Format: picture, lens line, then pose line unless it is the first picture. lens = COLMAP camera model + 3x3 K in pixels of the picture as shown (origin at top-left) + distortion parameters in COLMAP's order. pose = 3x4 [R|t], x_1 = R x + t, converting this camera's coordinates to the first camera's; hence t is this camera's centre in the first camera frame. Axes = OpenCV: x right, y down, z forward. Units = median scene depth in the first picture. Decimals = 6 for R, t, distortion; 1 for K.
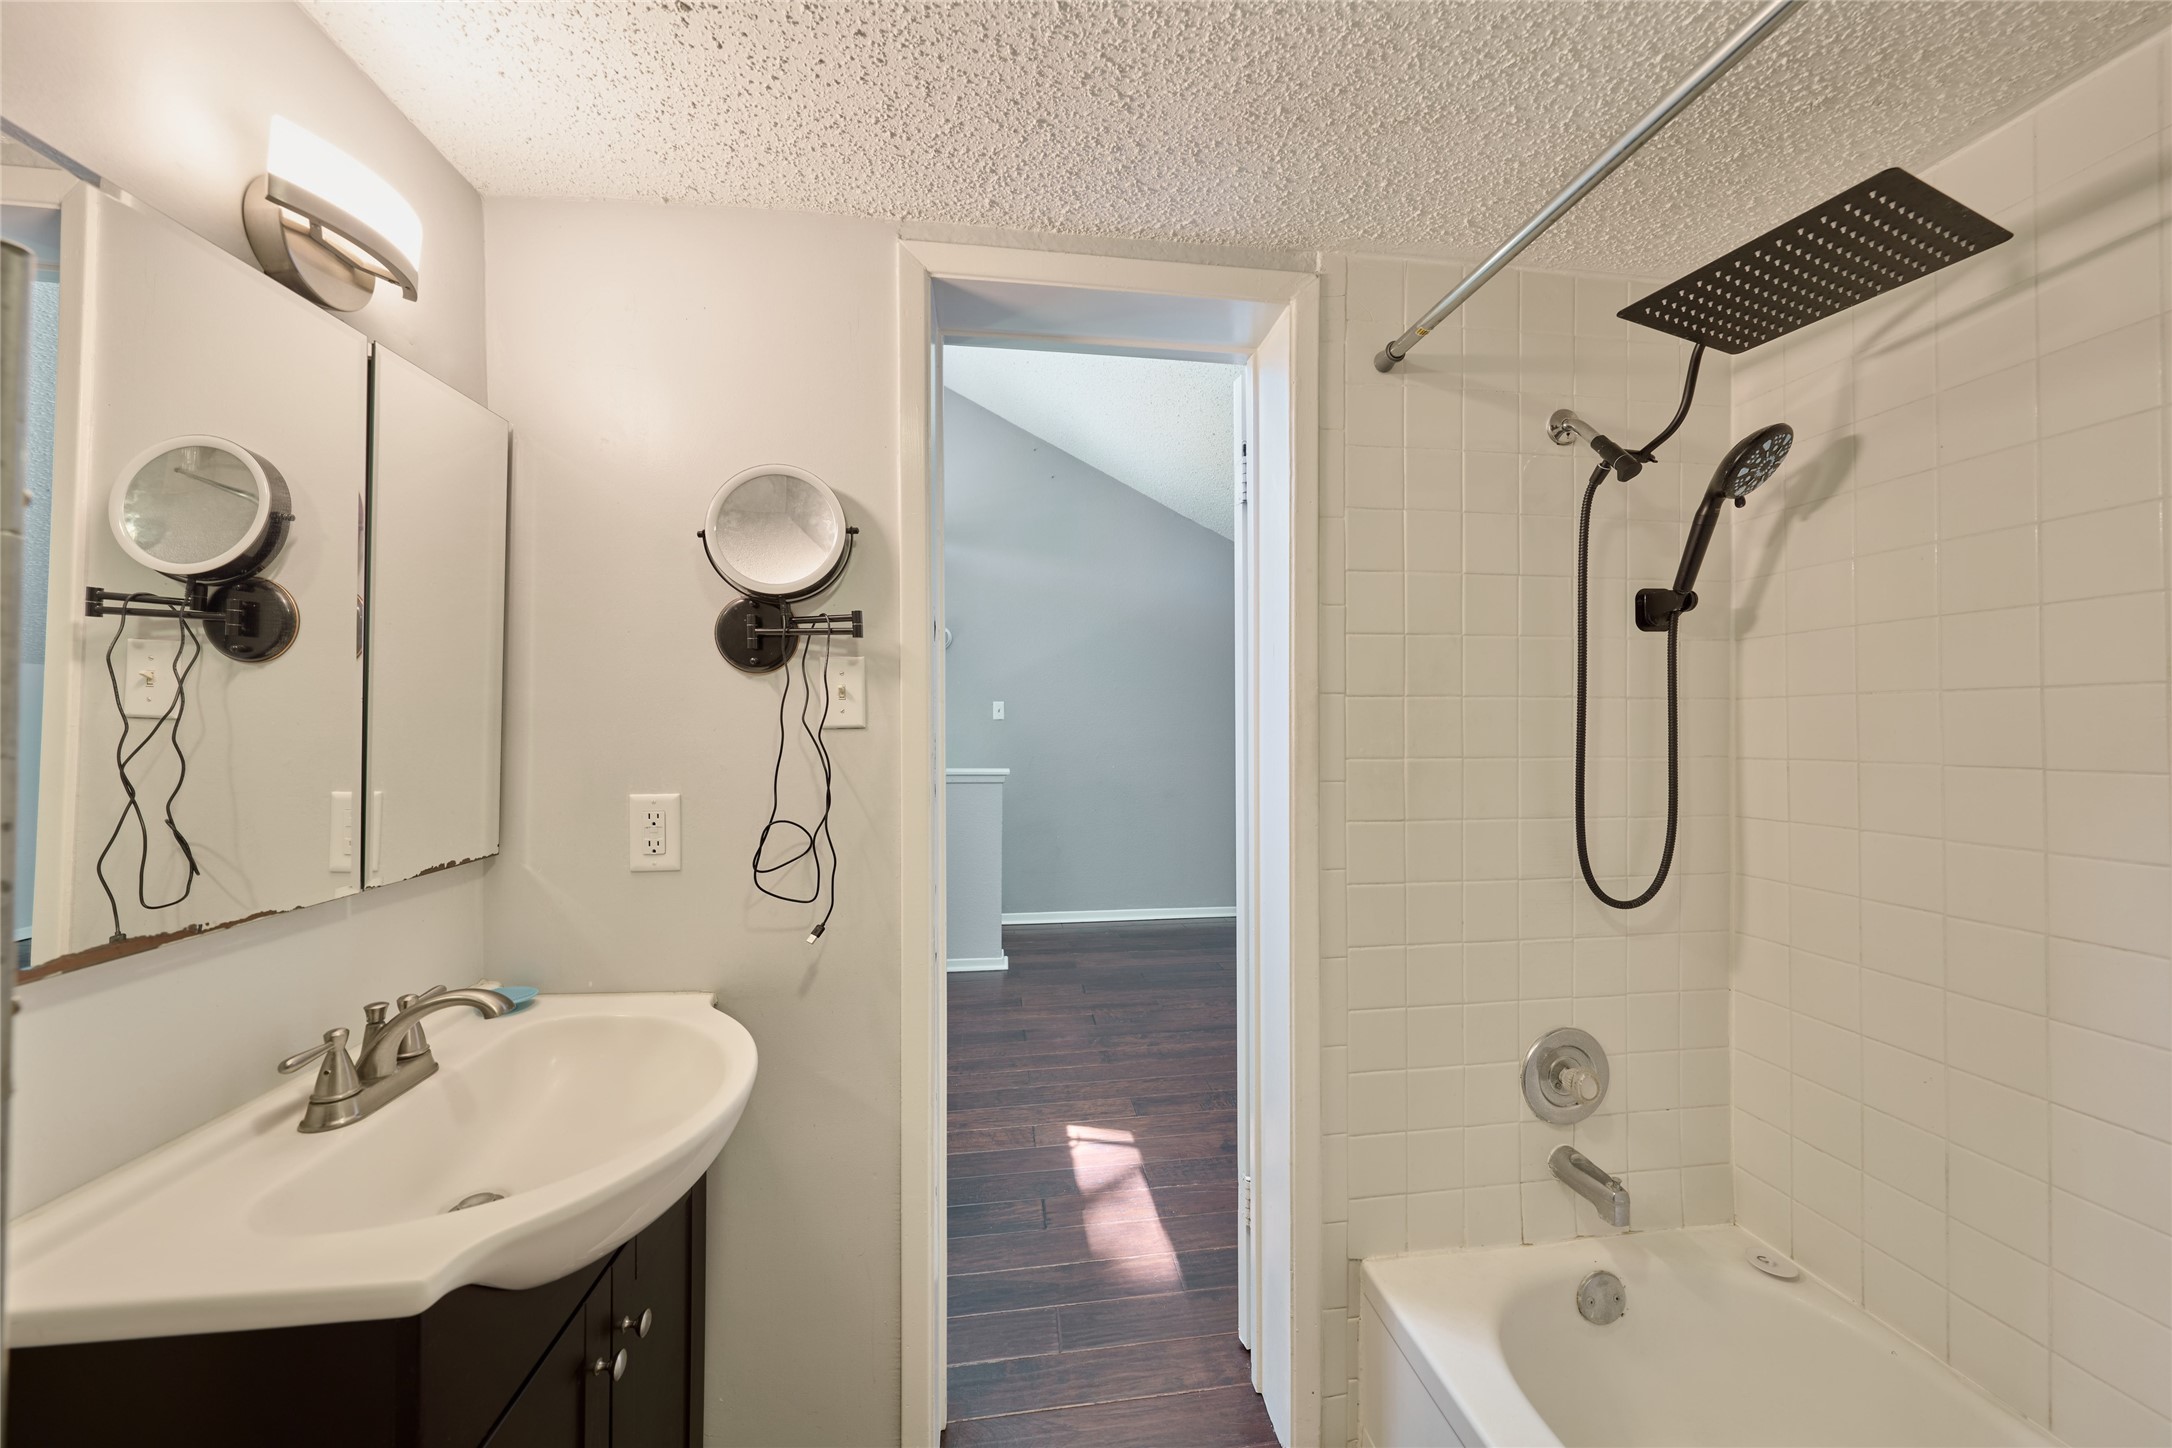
lens RADIAL K [[747.2, 0, 1088.6], [0, 747.2, 718.4], [0, 0, 1]] dist [-0.000148, -0.000001]
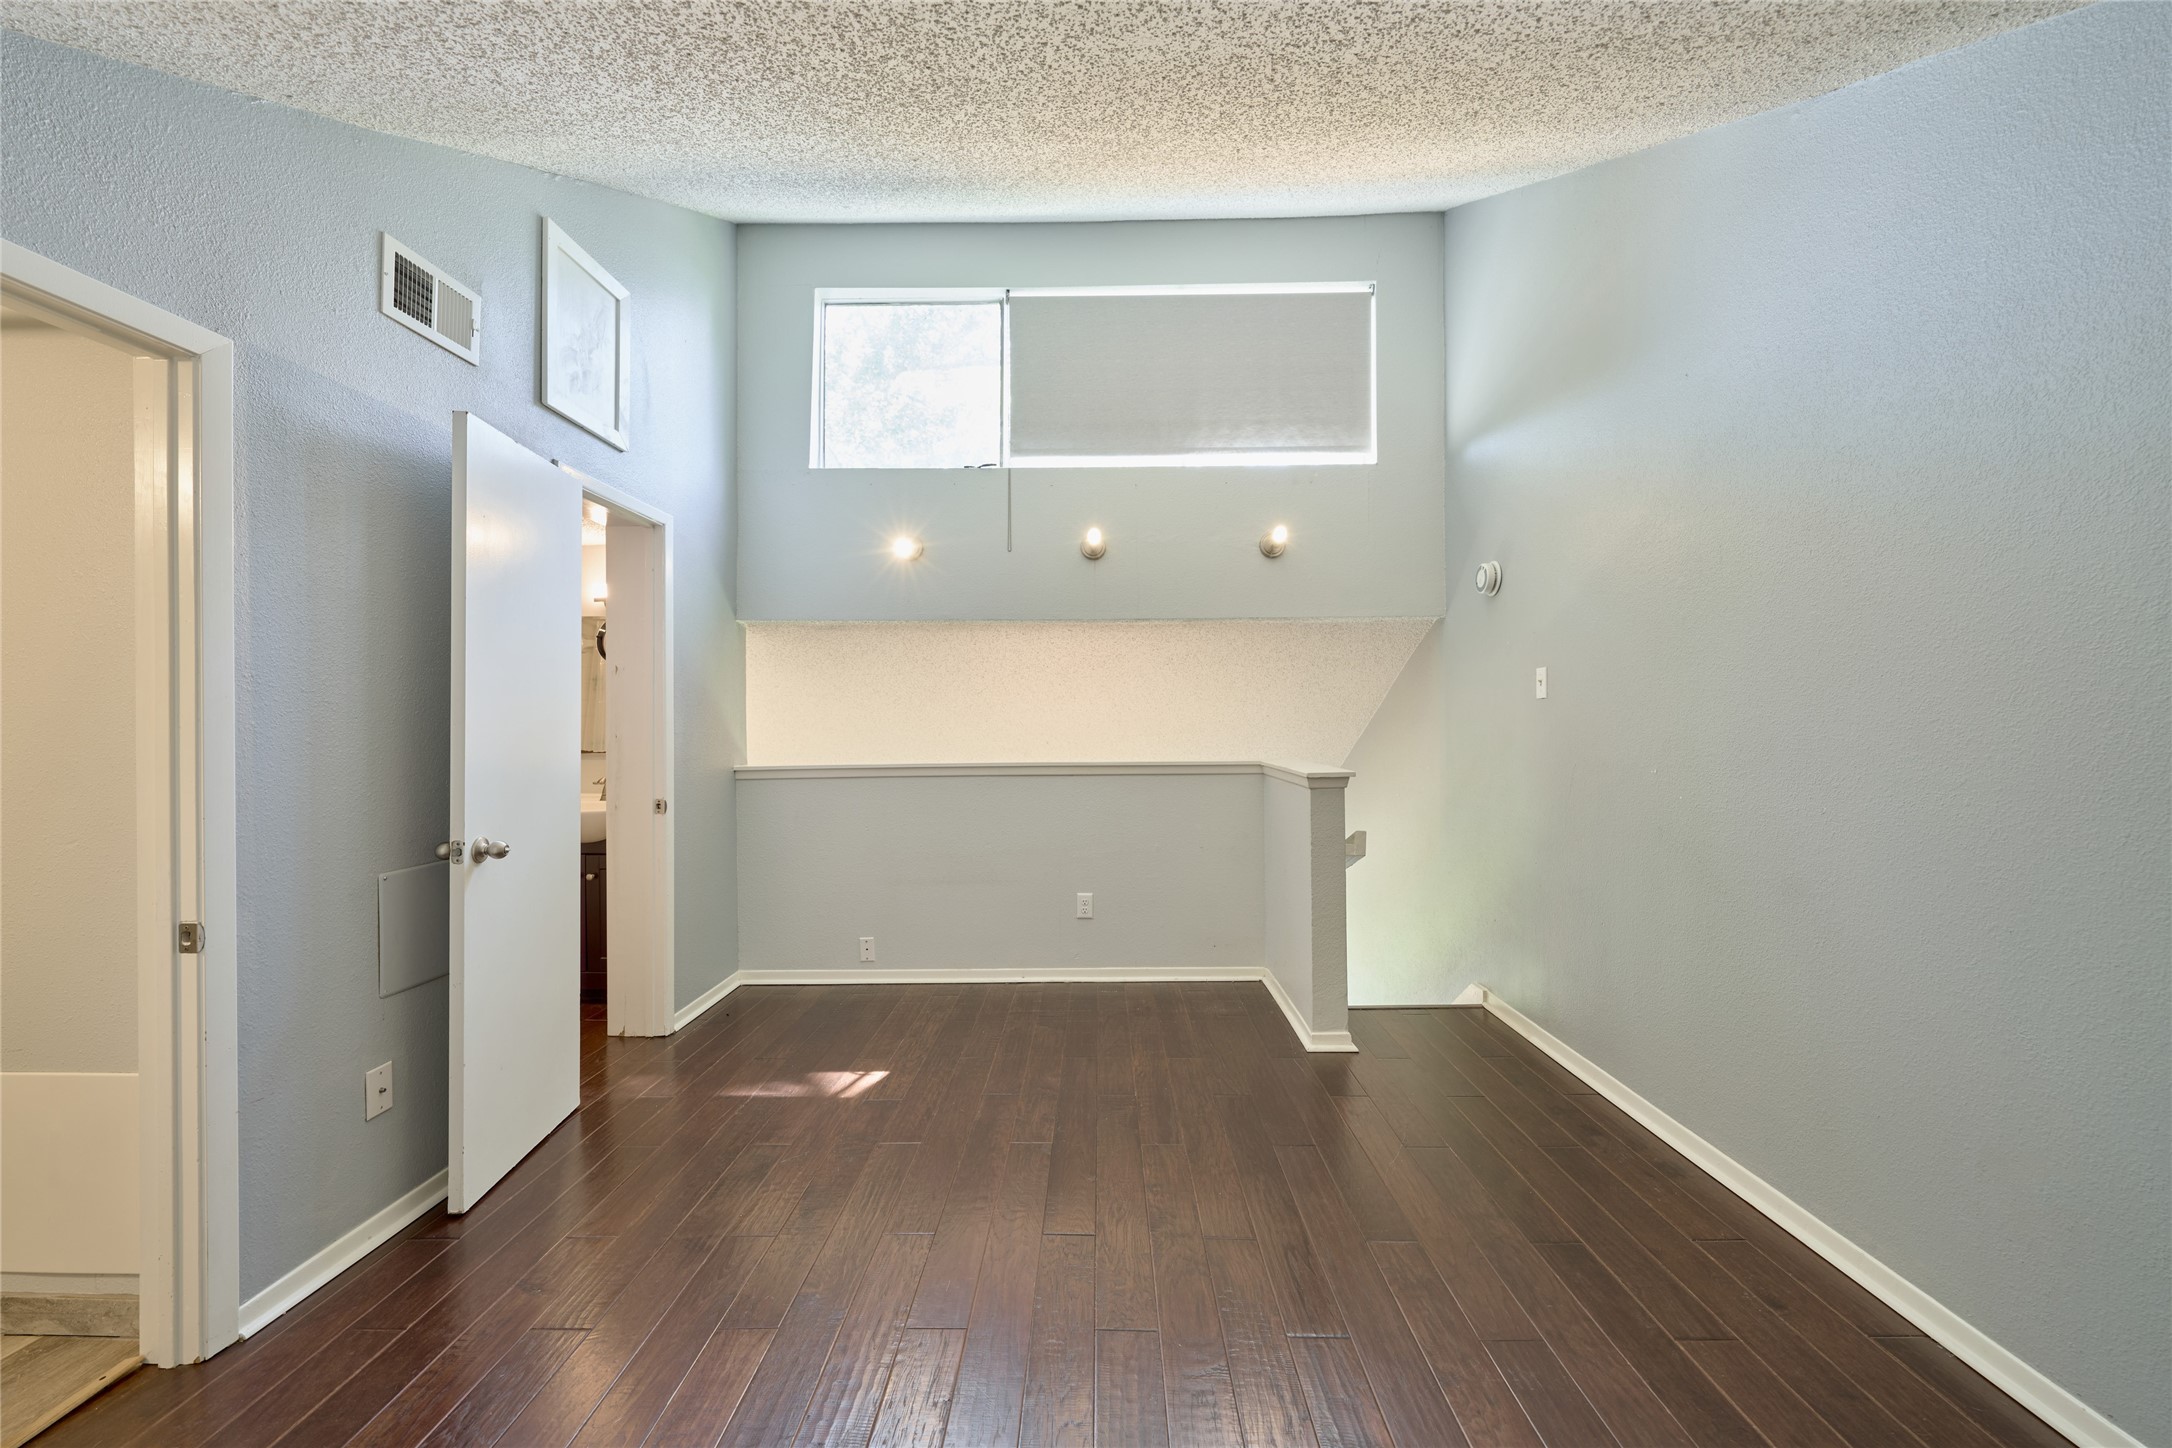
lens RADIAL K [[818.2, 0, 1097.6], [0, 818.2, 721.4], [0, 0, 1]] dist [-0.004303, 0.000708]
pose [[-0.120783, 0.000773, -0.992679, 0.743391], [0.008280, 0.999966, -0.000229, 0.021932], [0.992644, -0.008247, -0.120785, 0.969542]]
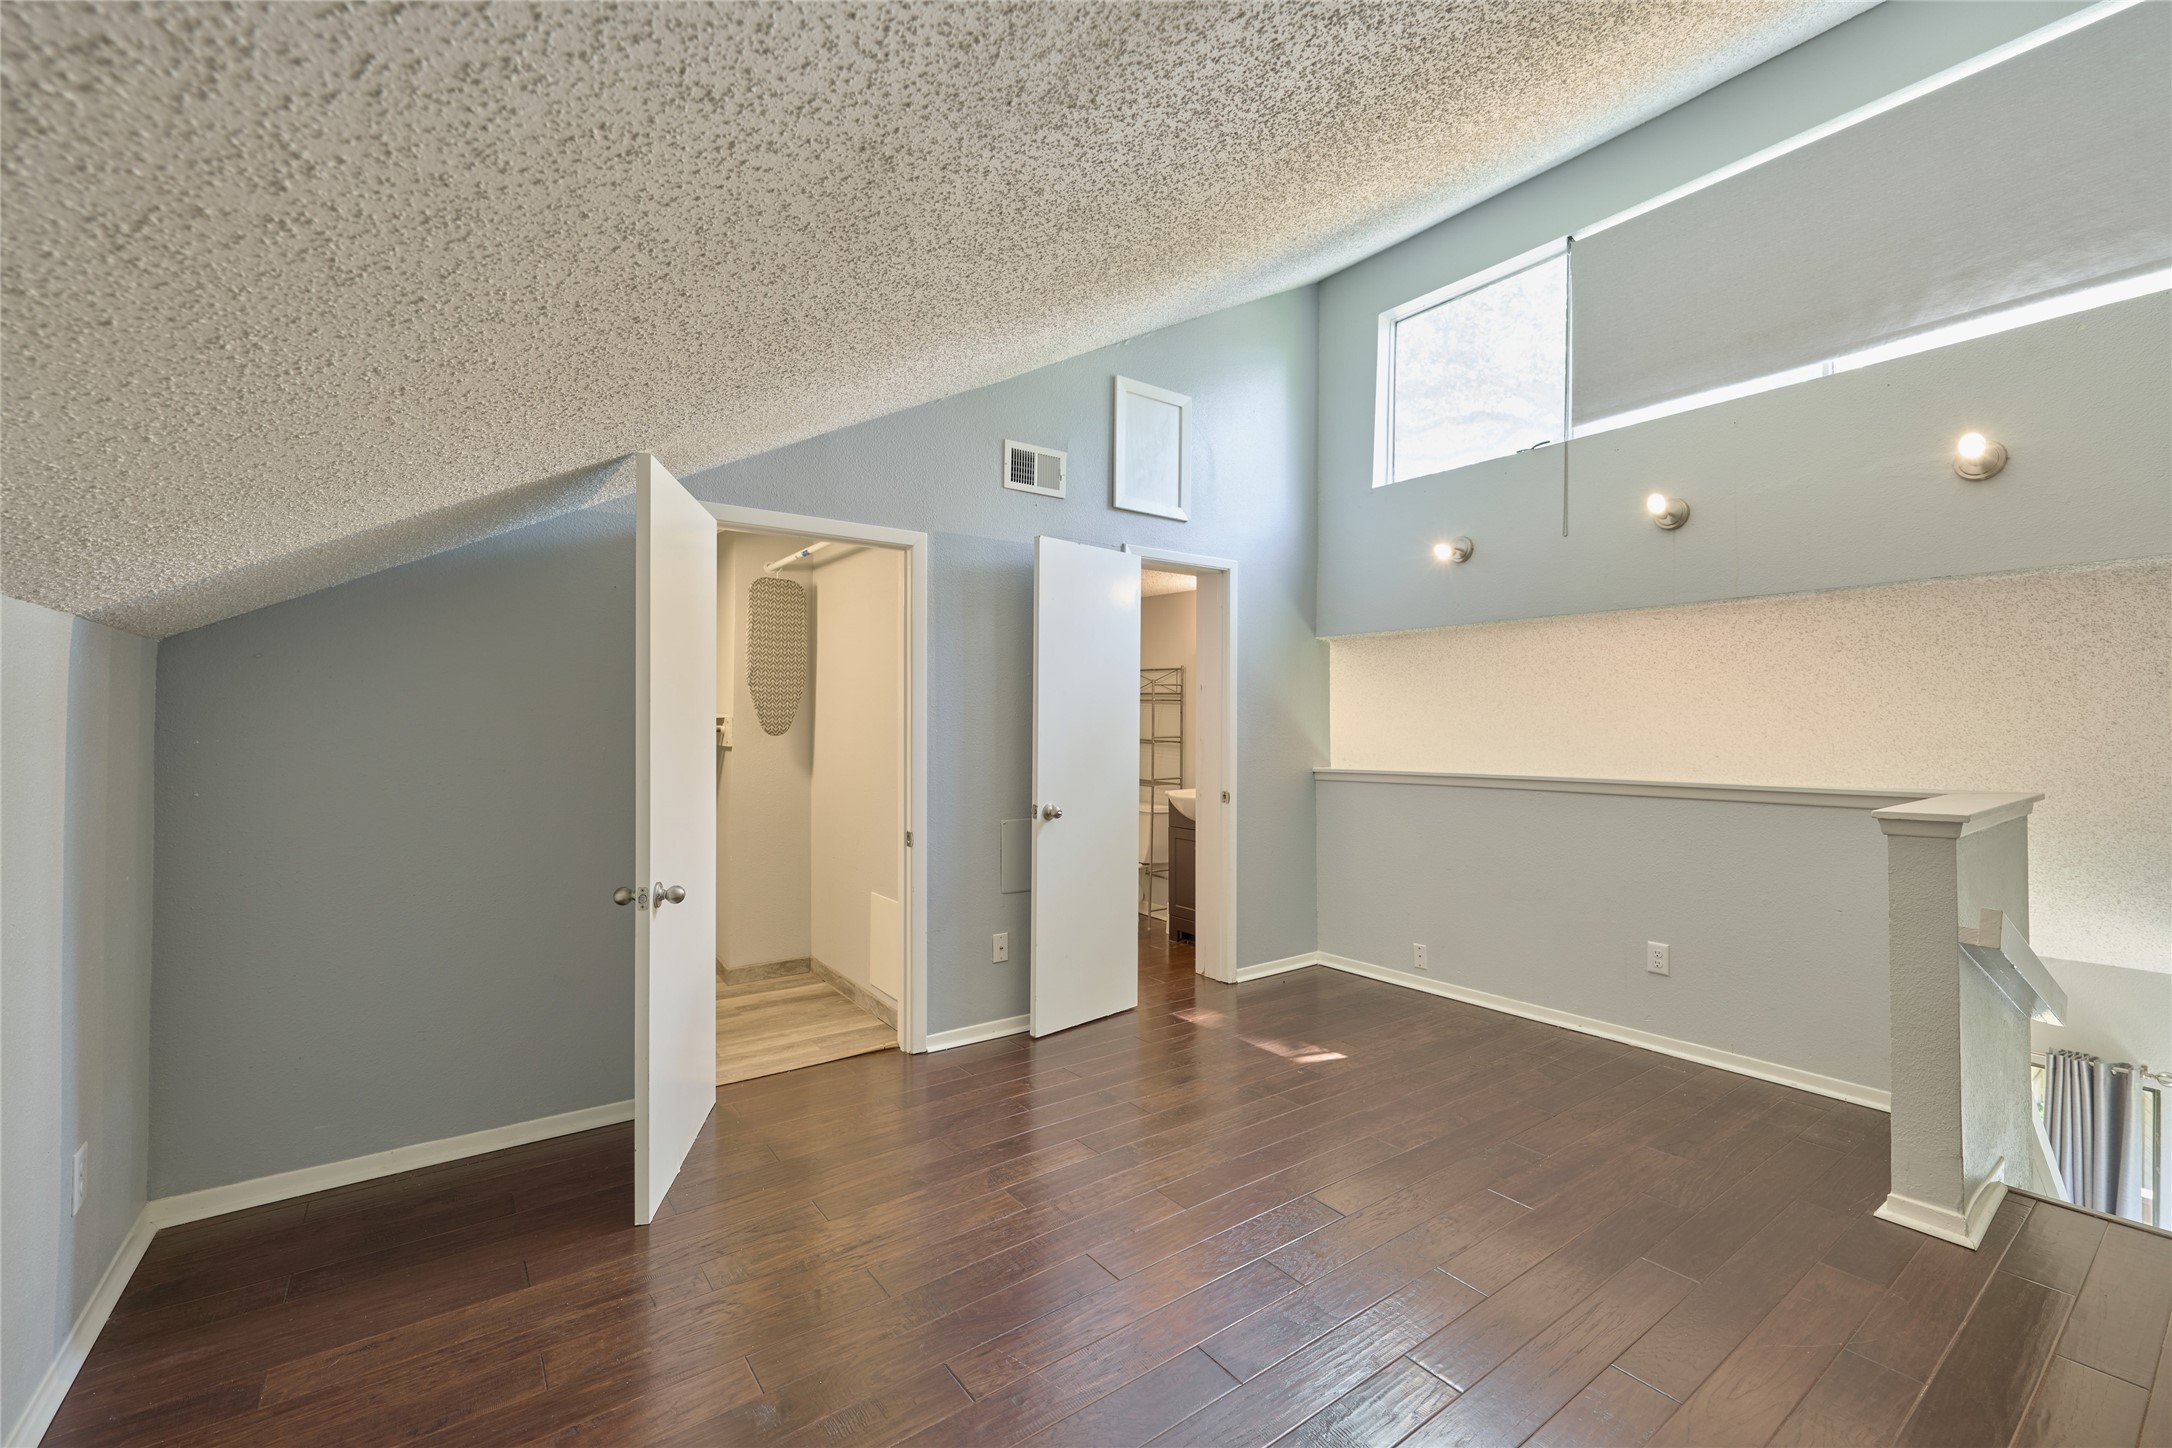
lens RADIAL K [[898.6, 0, 1089.5], [0, 898.6, 719.8], [0, 0, 1]] dist [-0.009239, 0.000005]
pose [[-0.869069, -0.001221, -0.494689, 0.677051], [0.003329, 0.999960, -0.008316, 0.015422], [0.494679, -0.008874, -0.869030, 1.354540]]
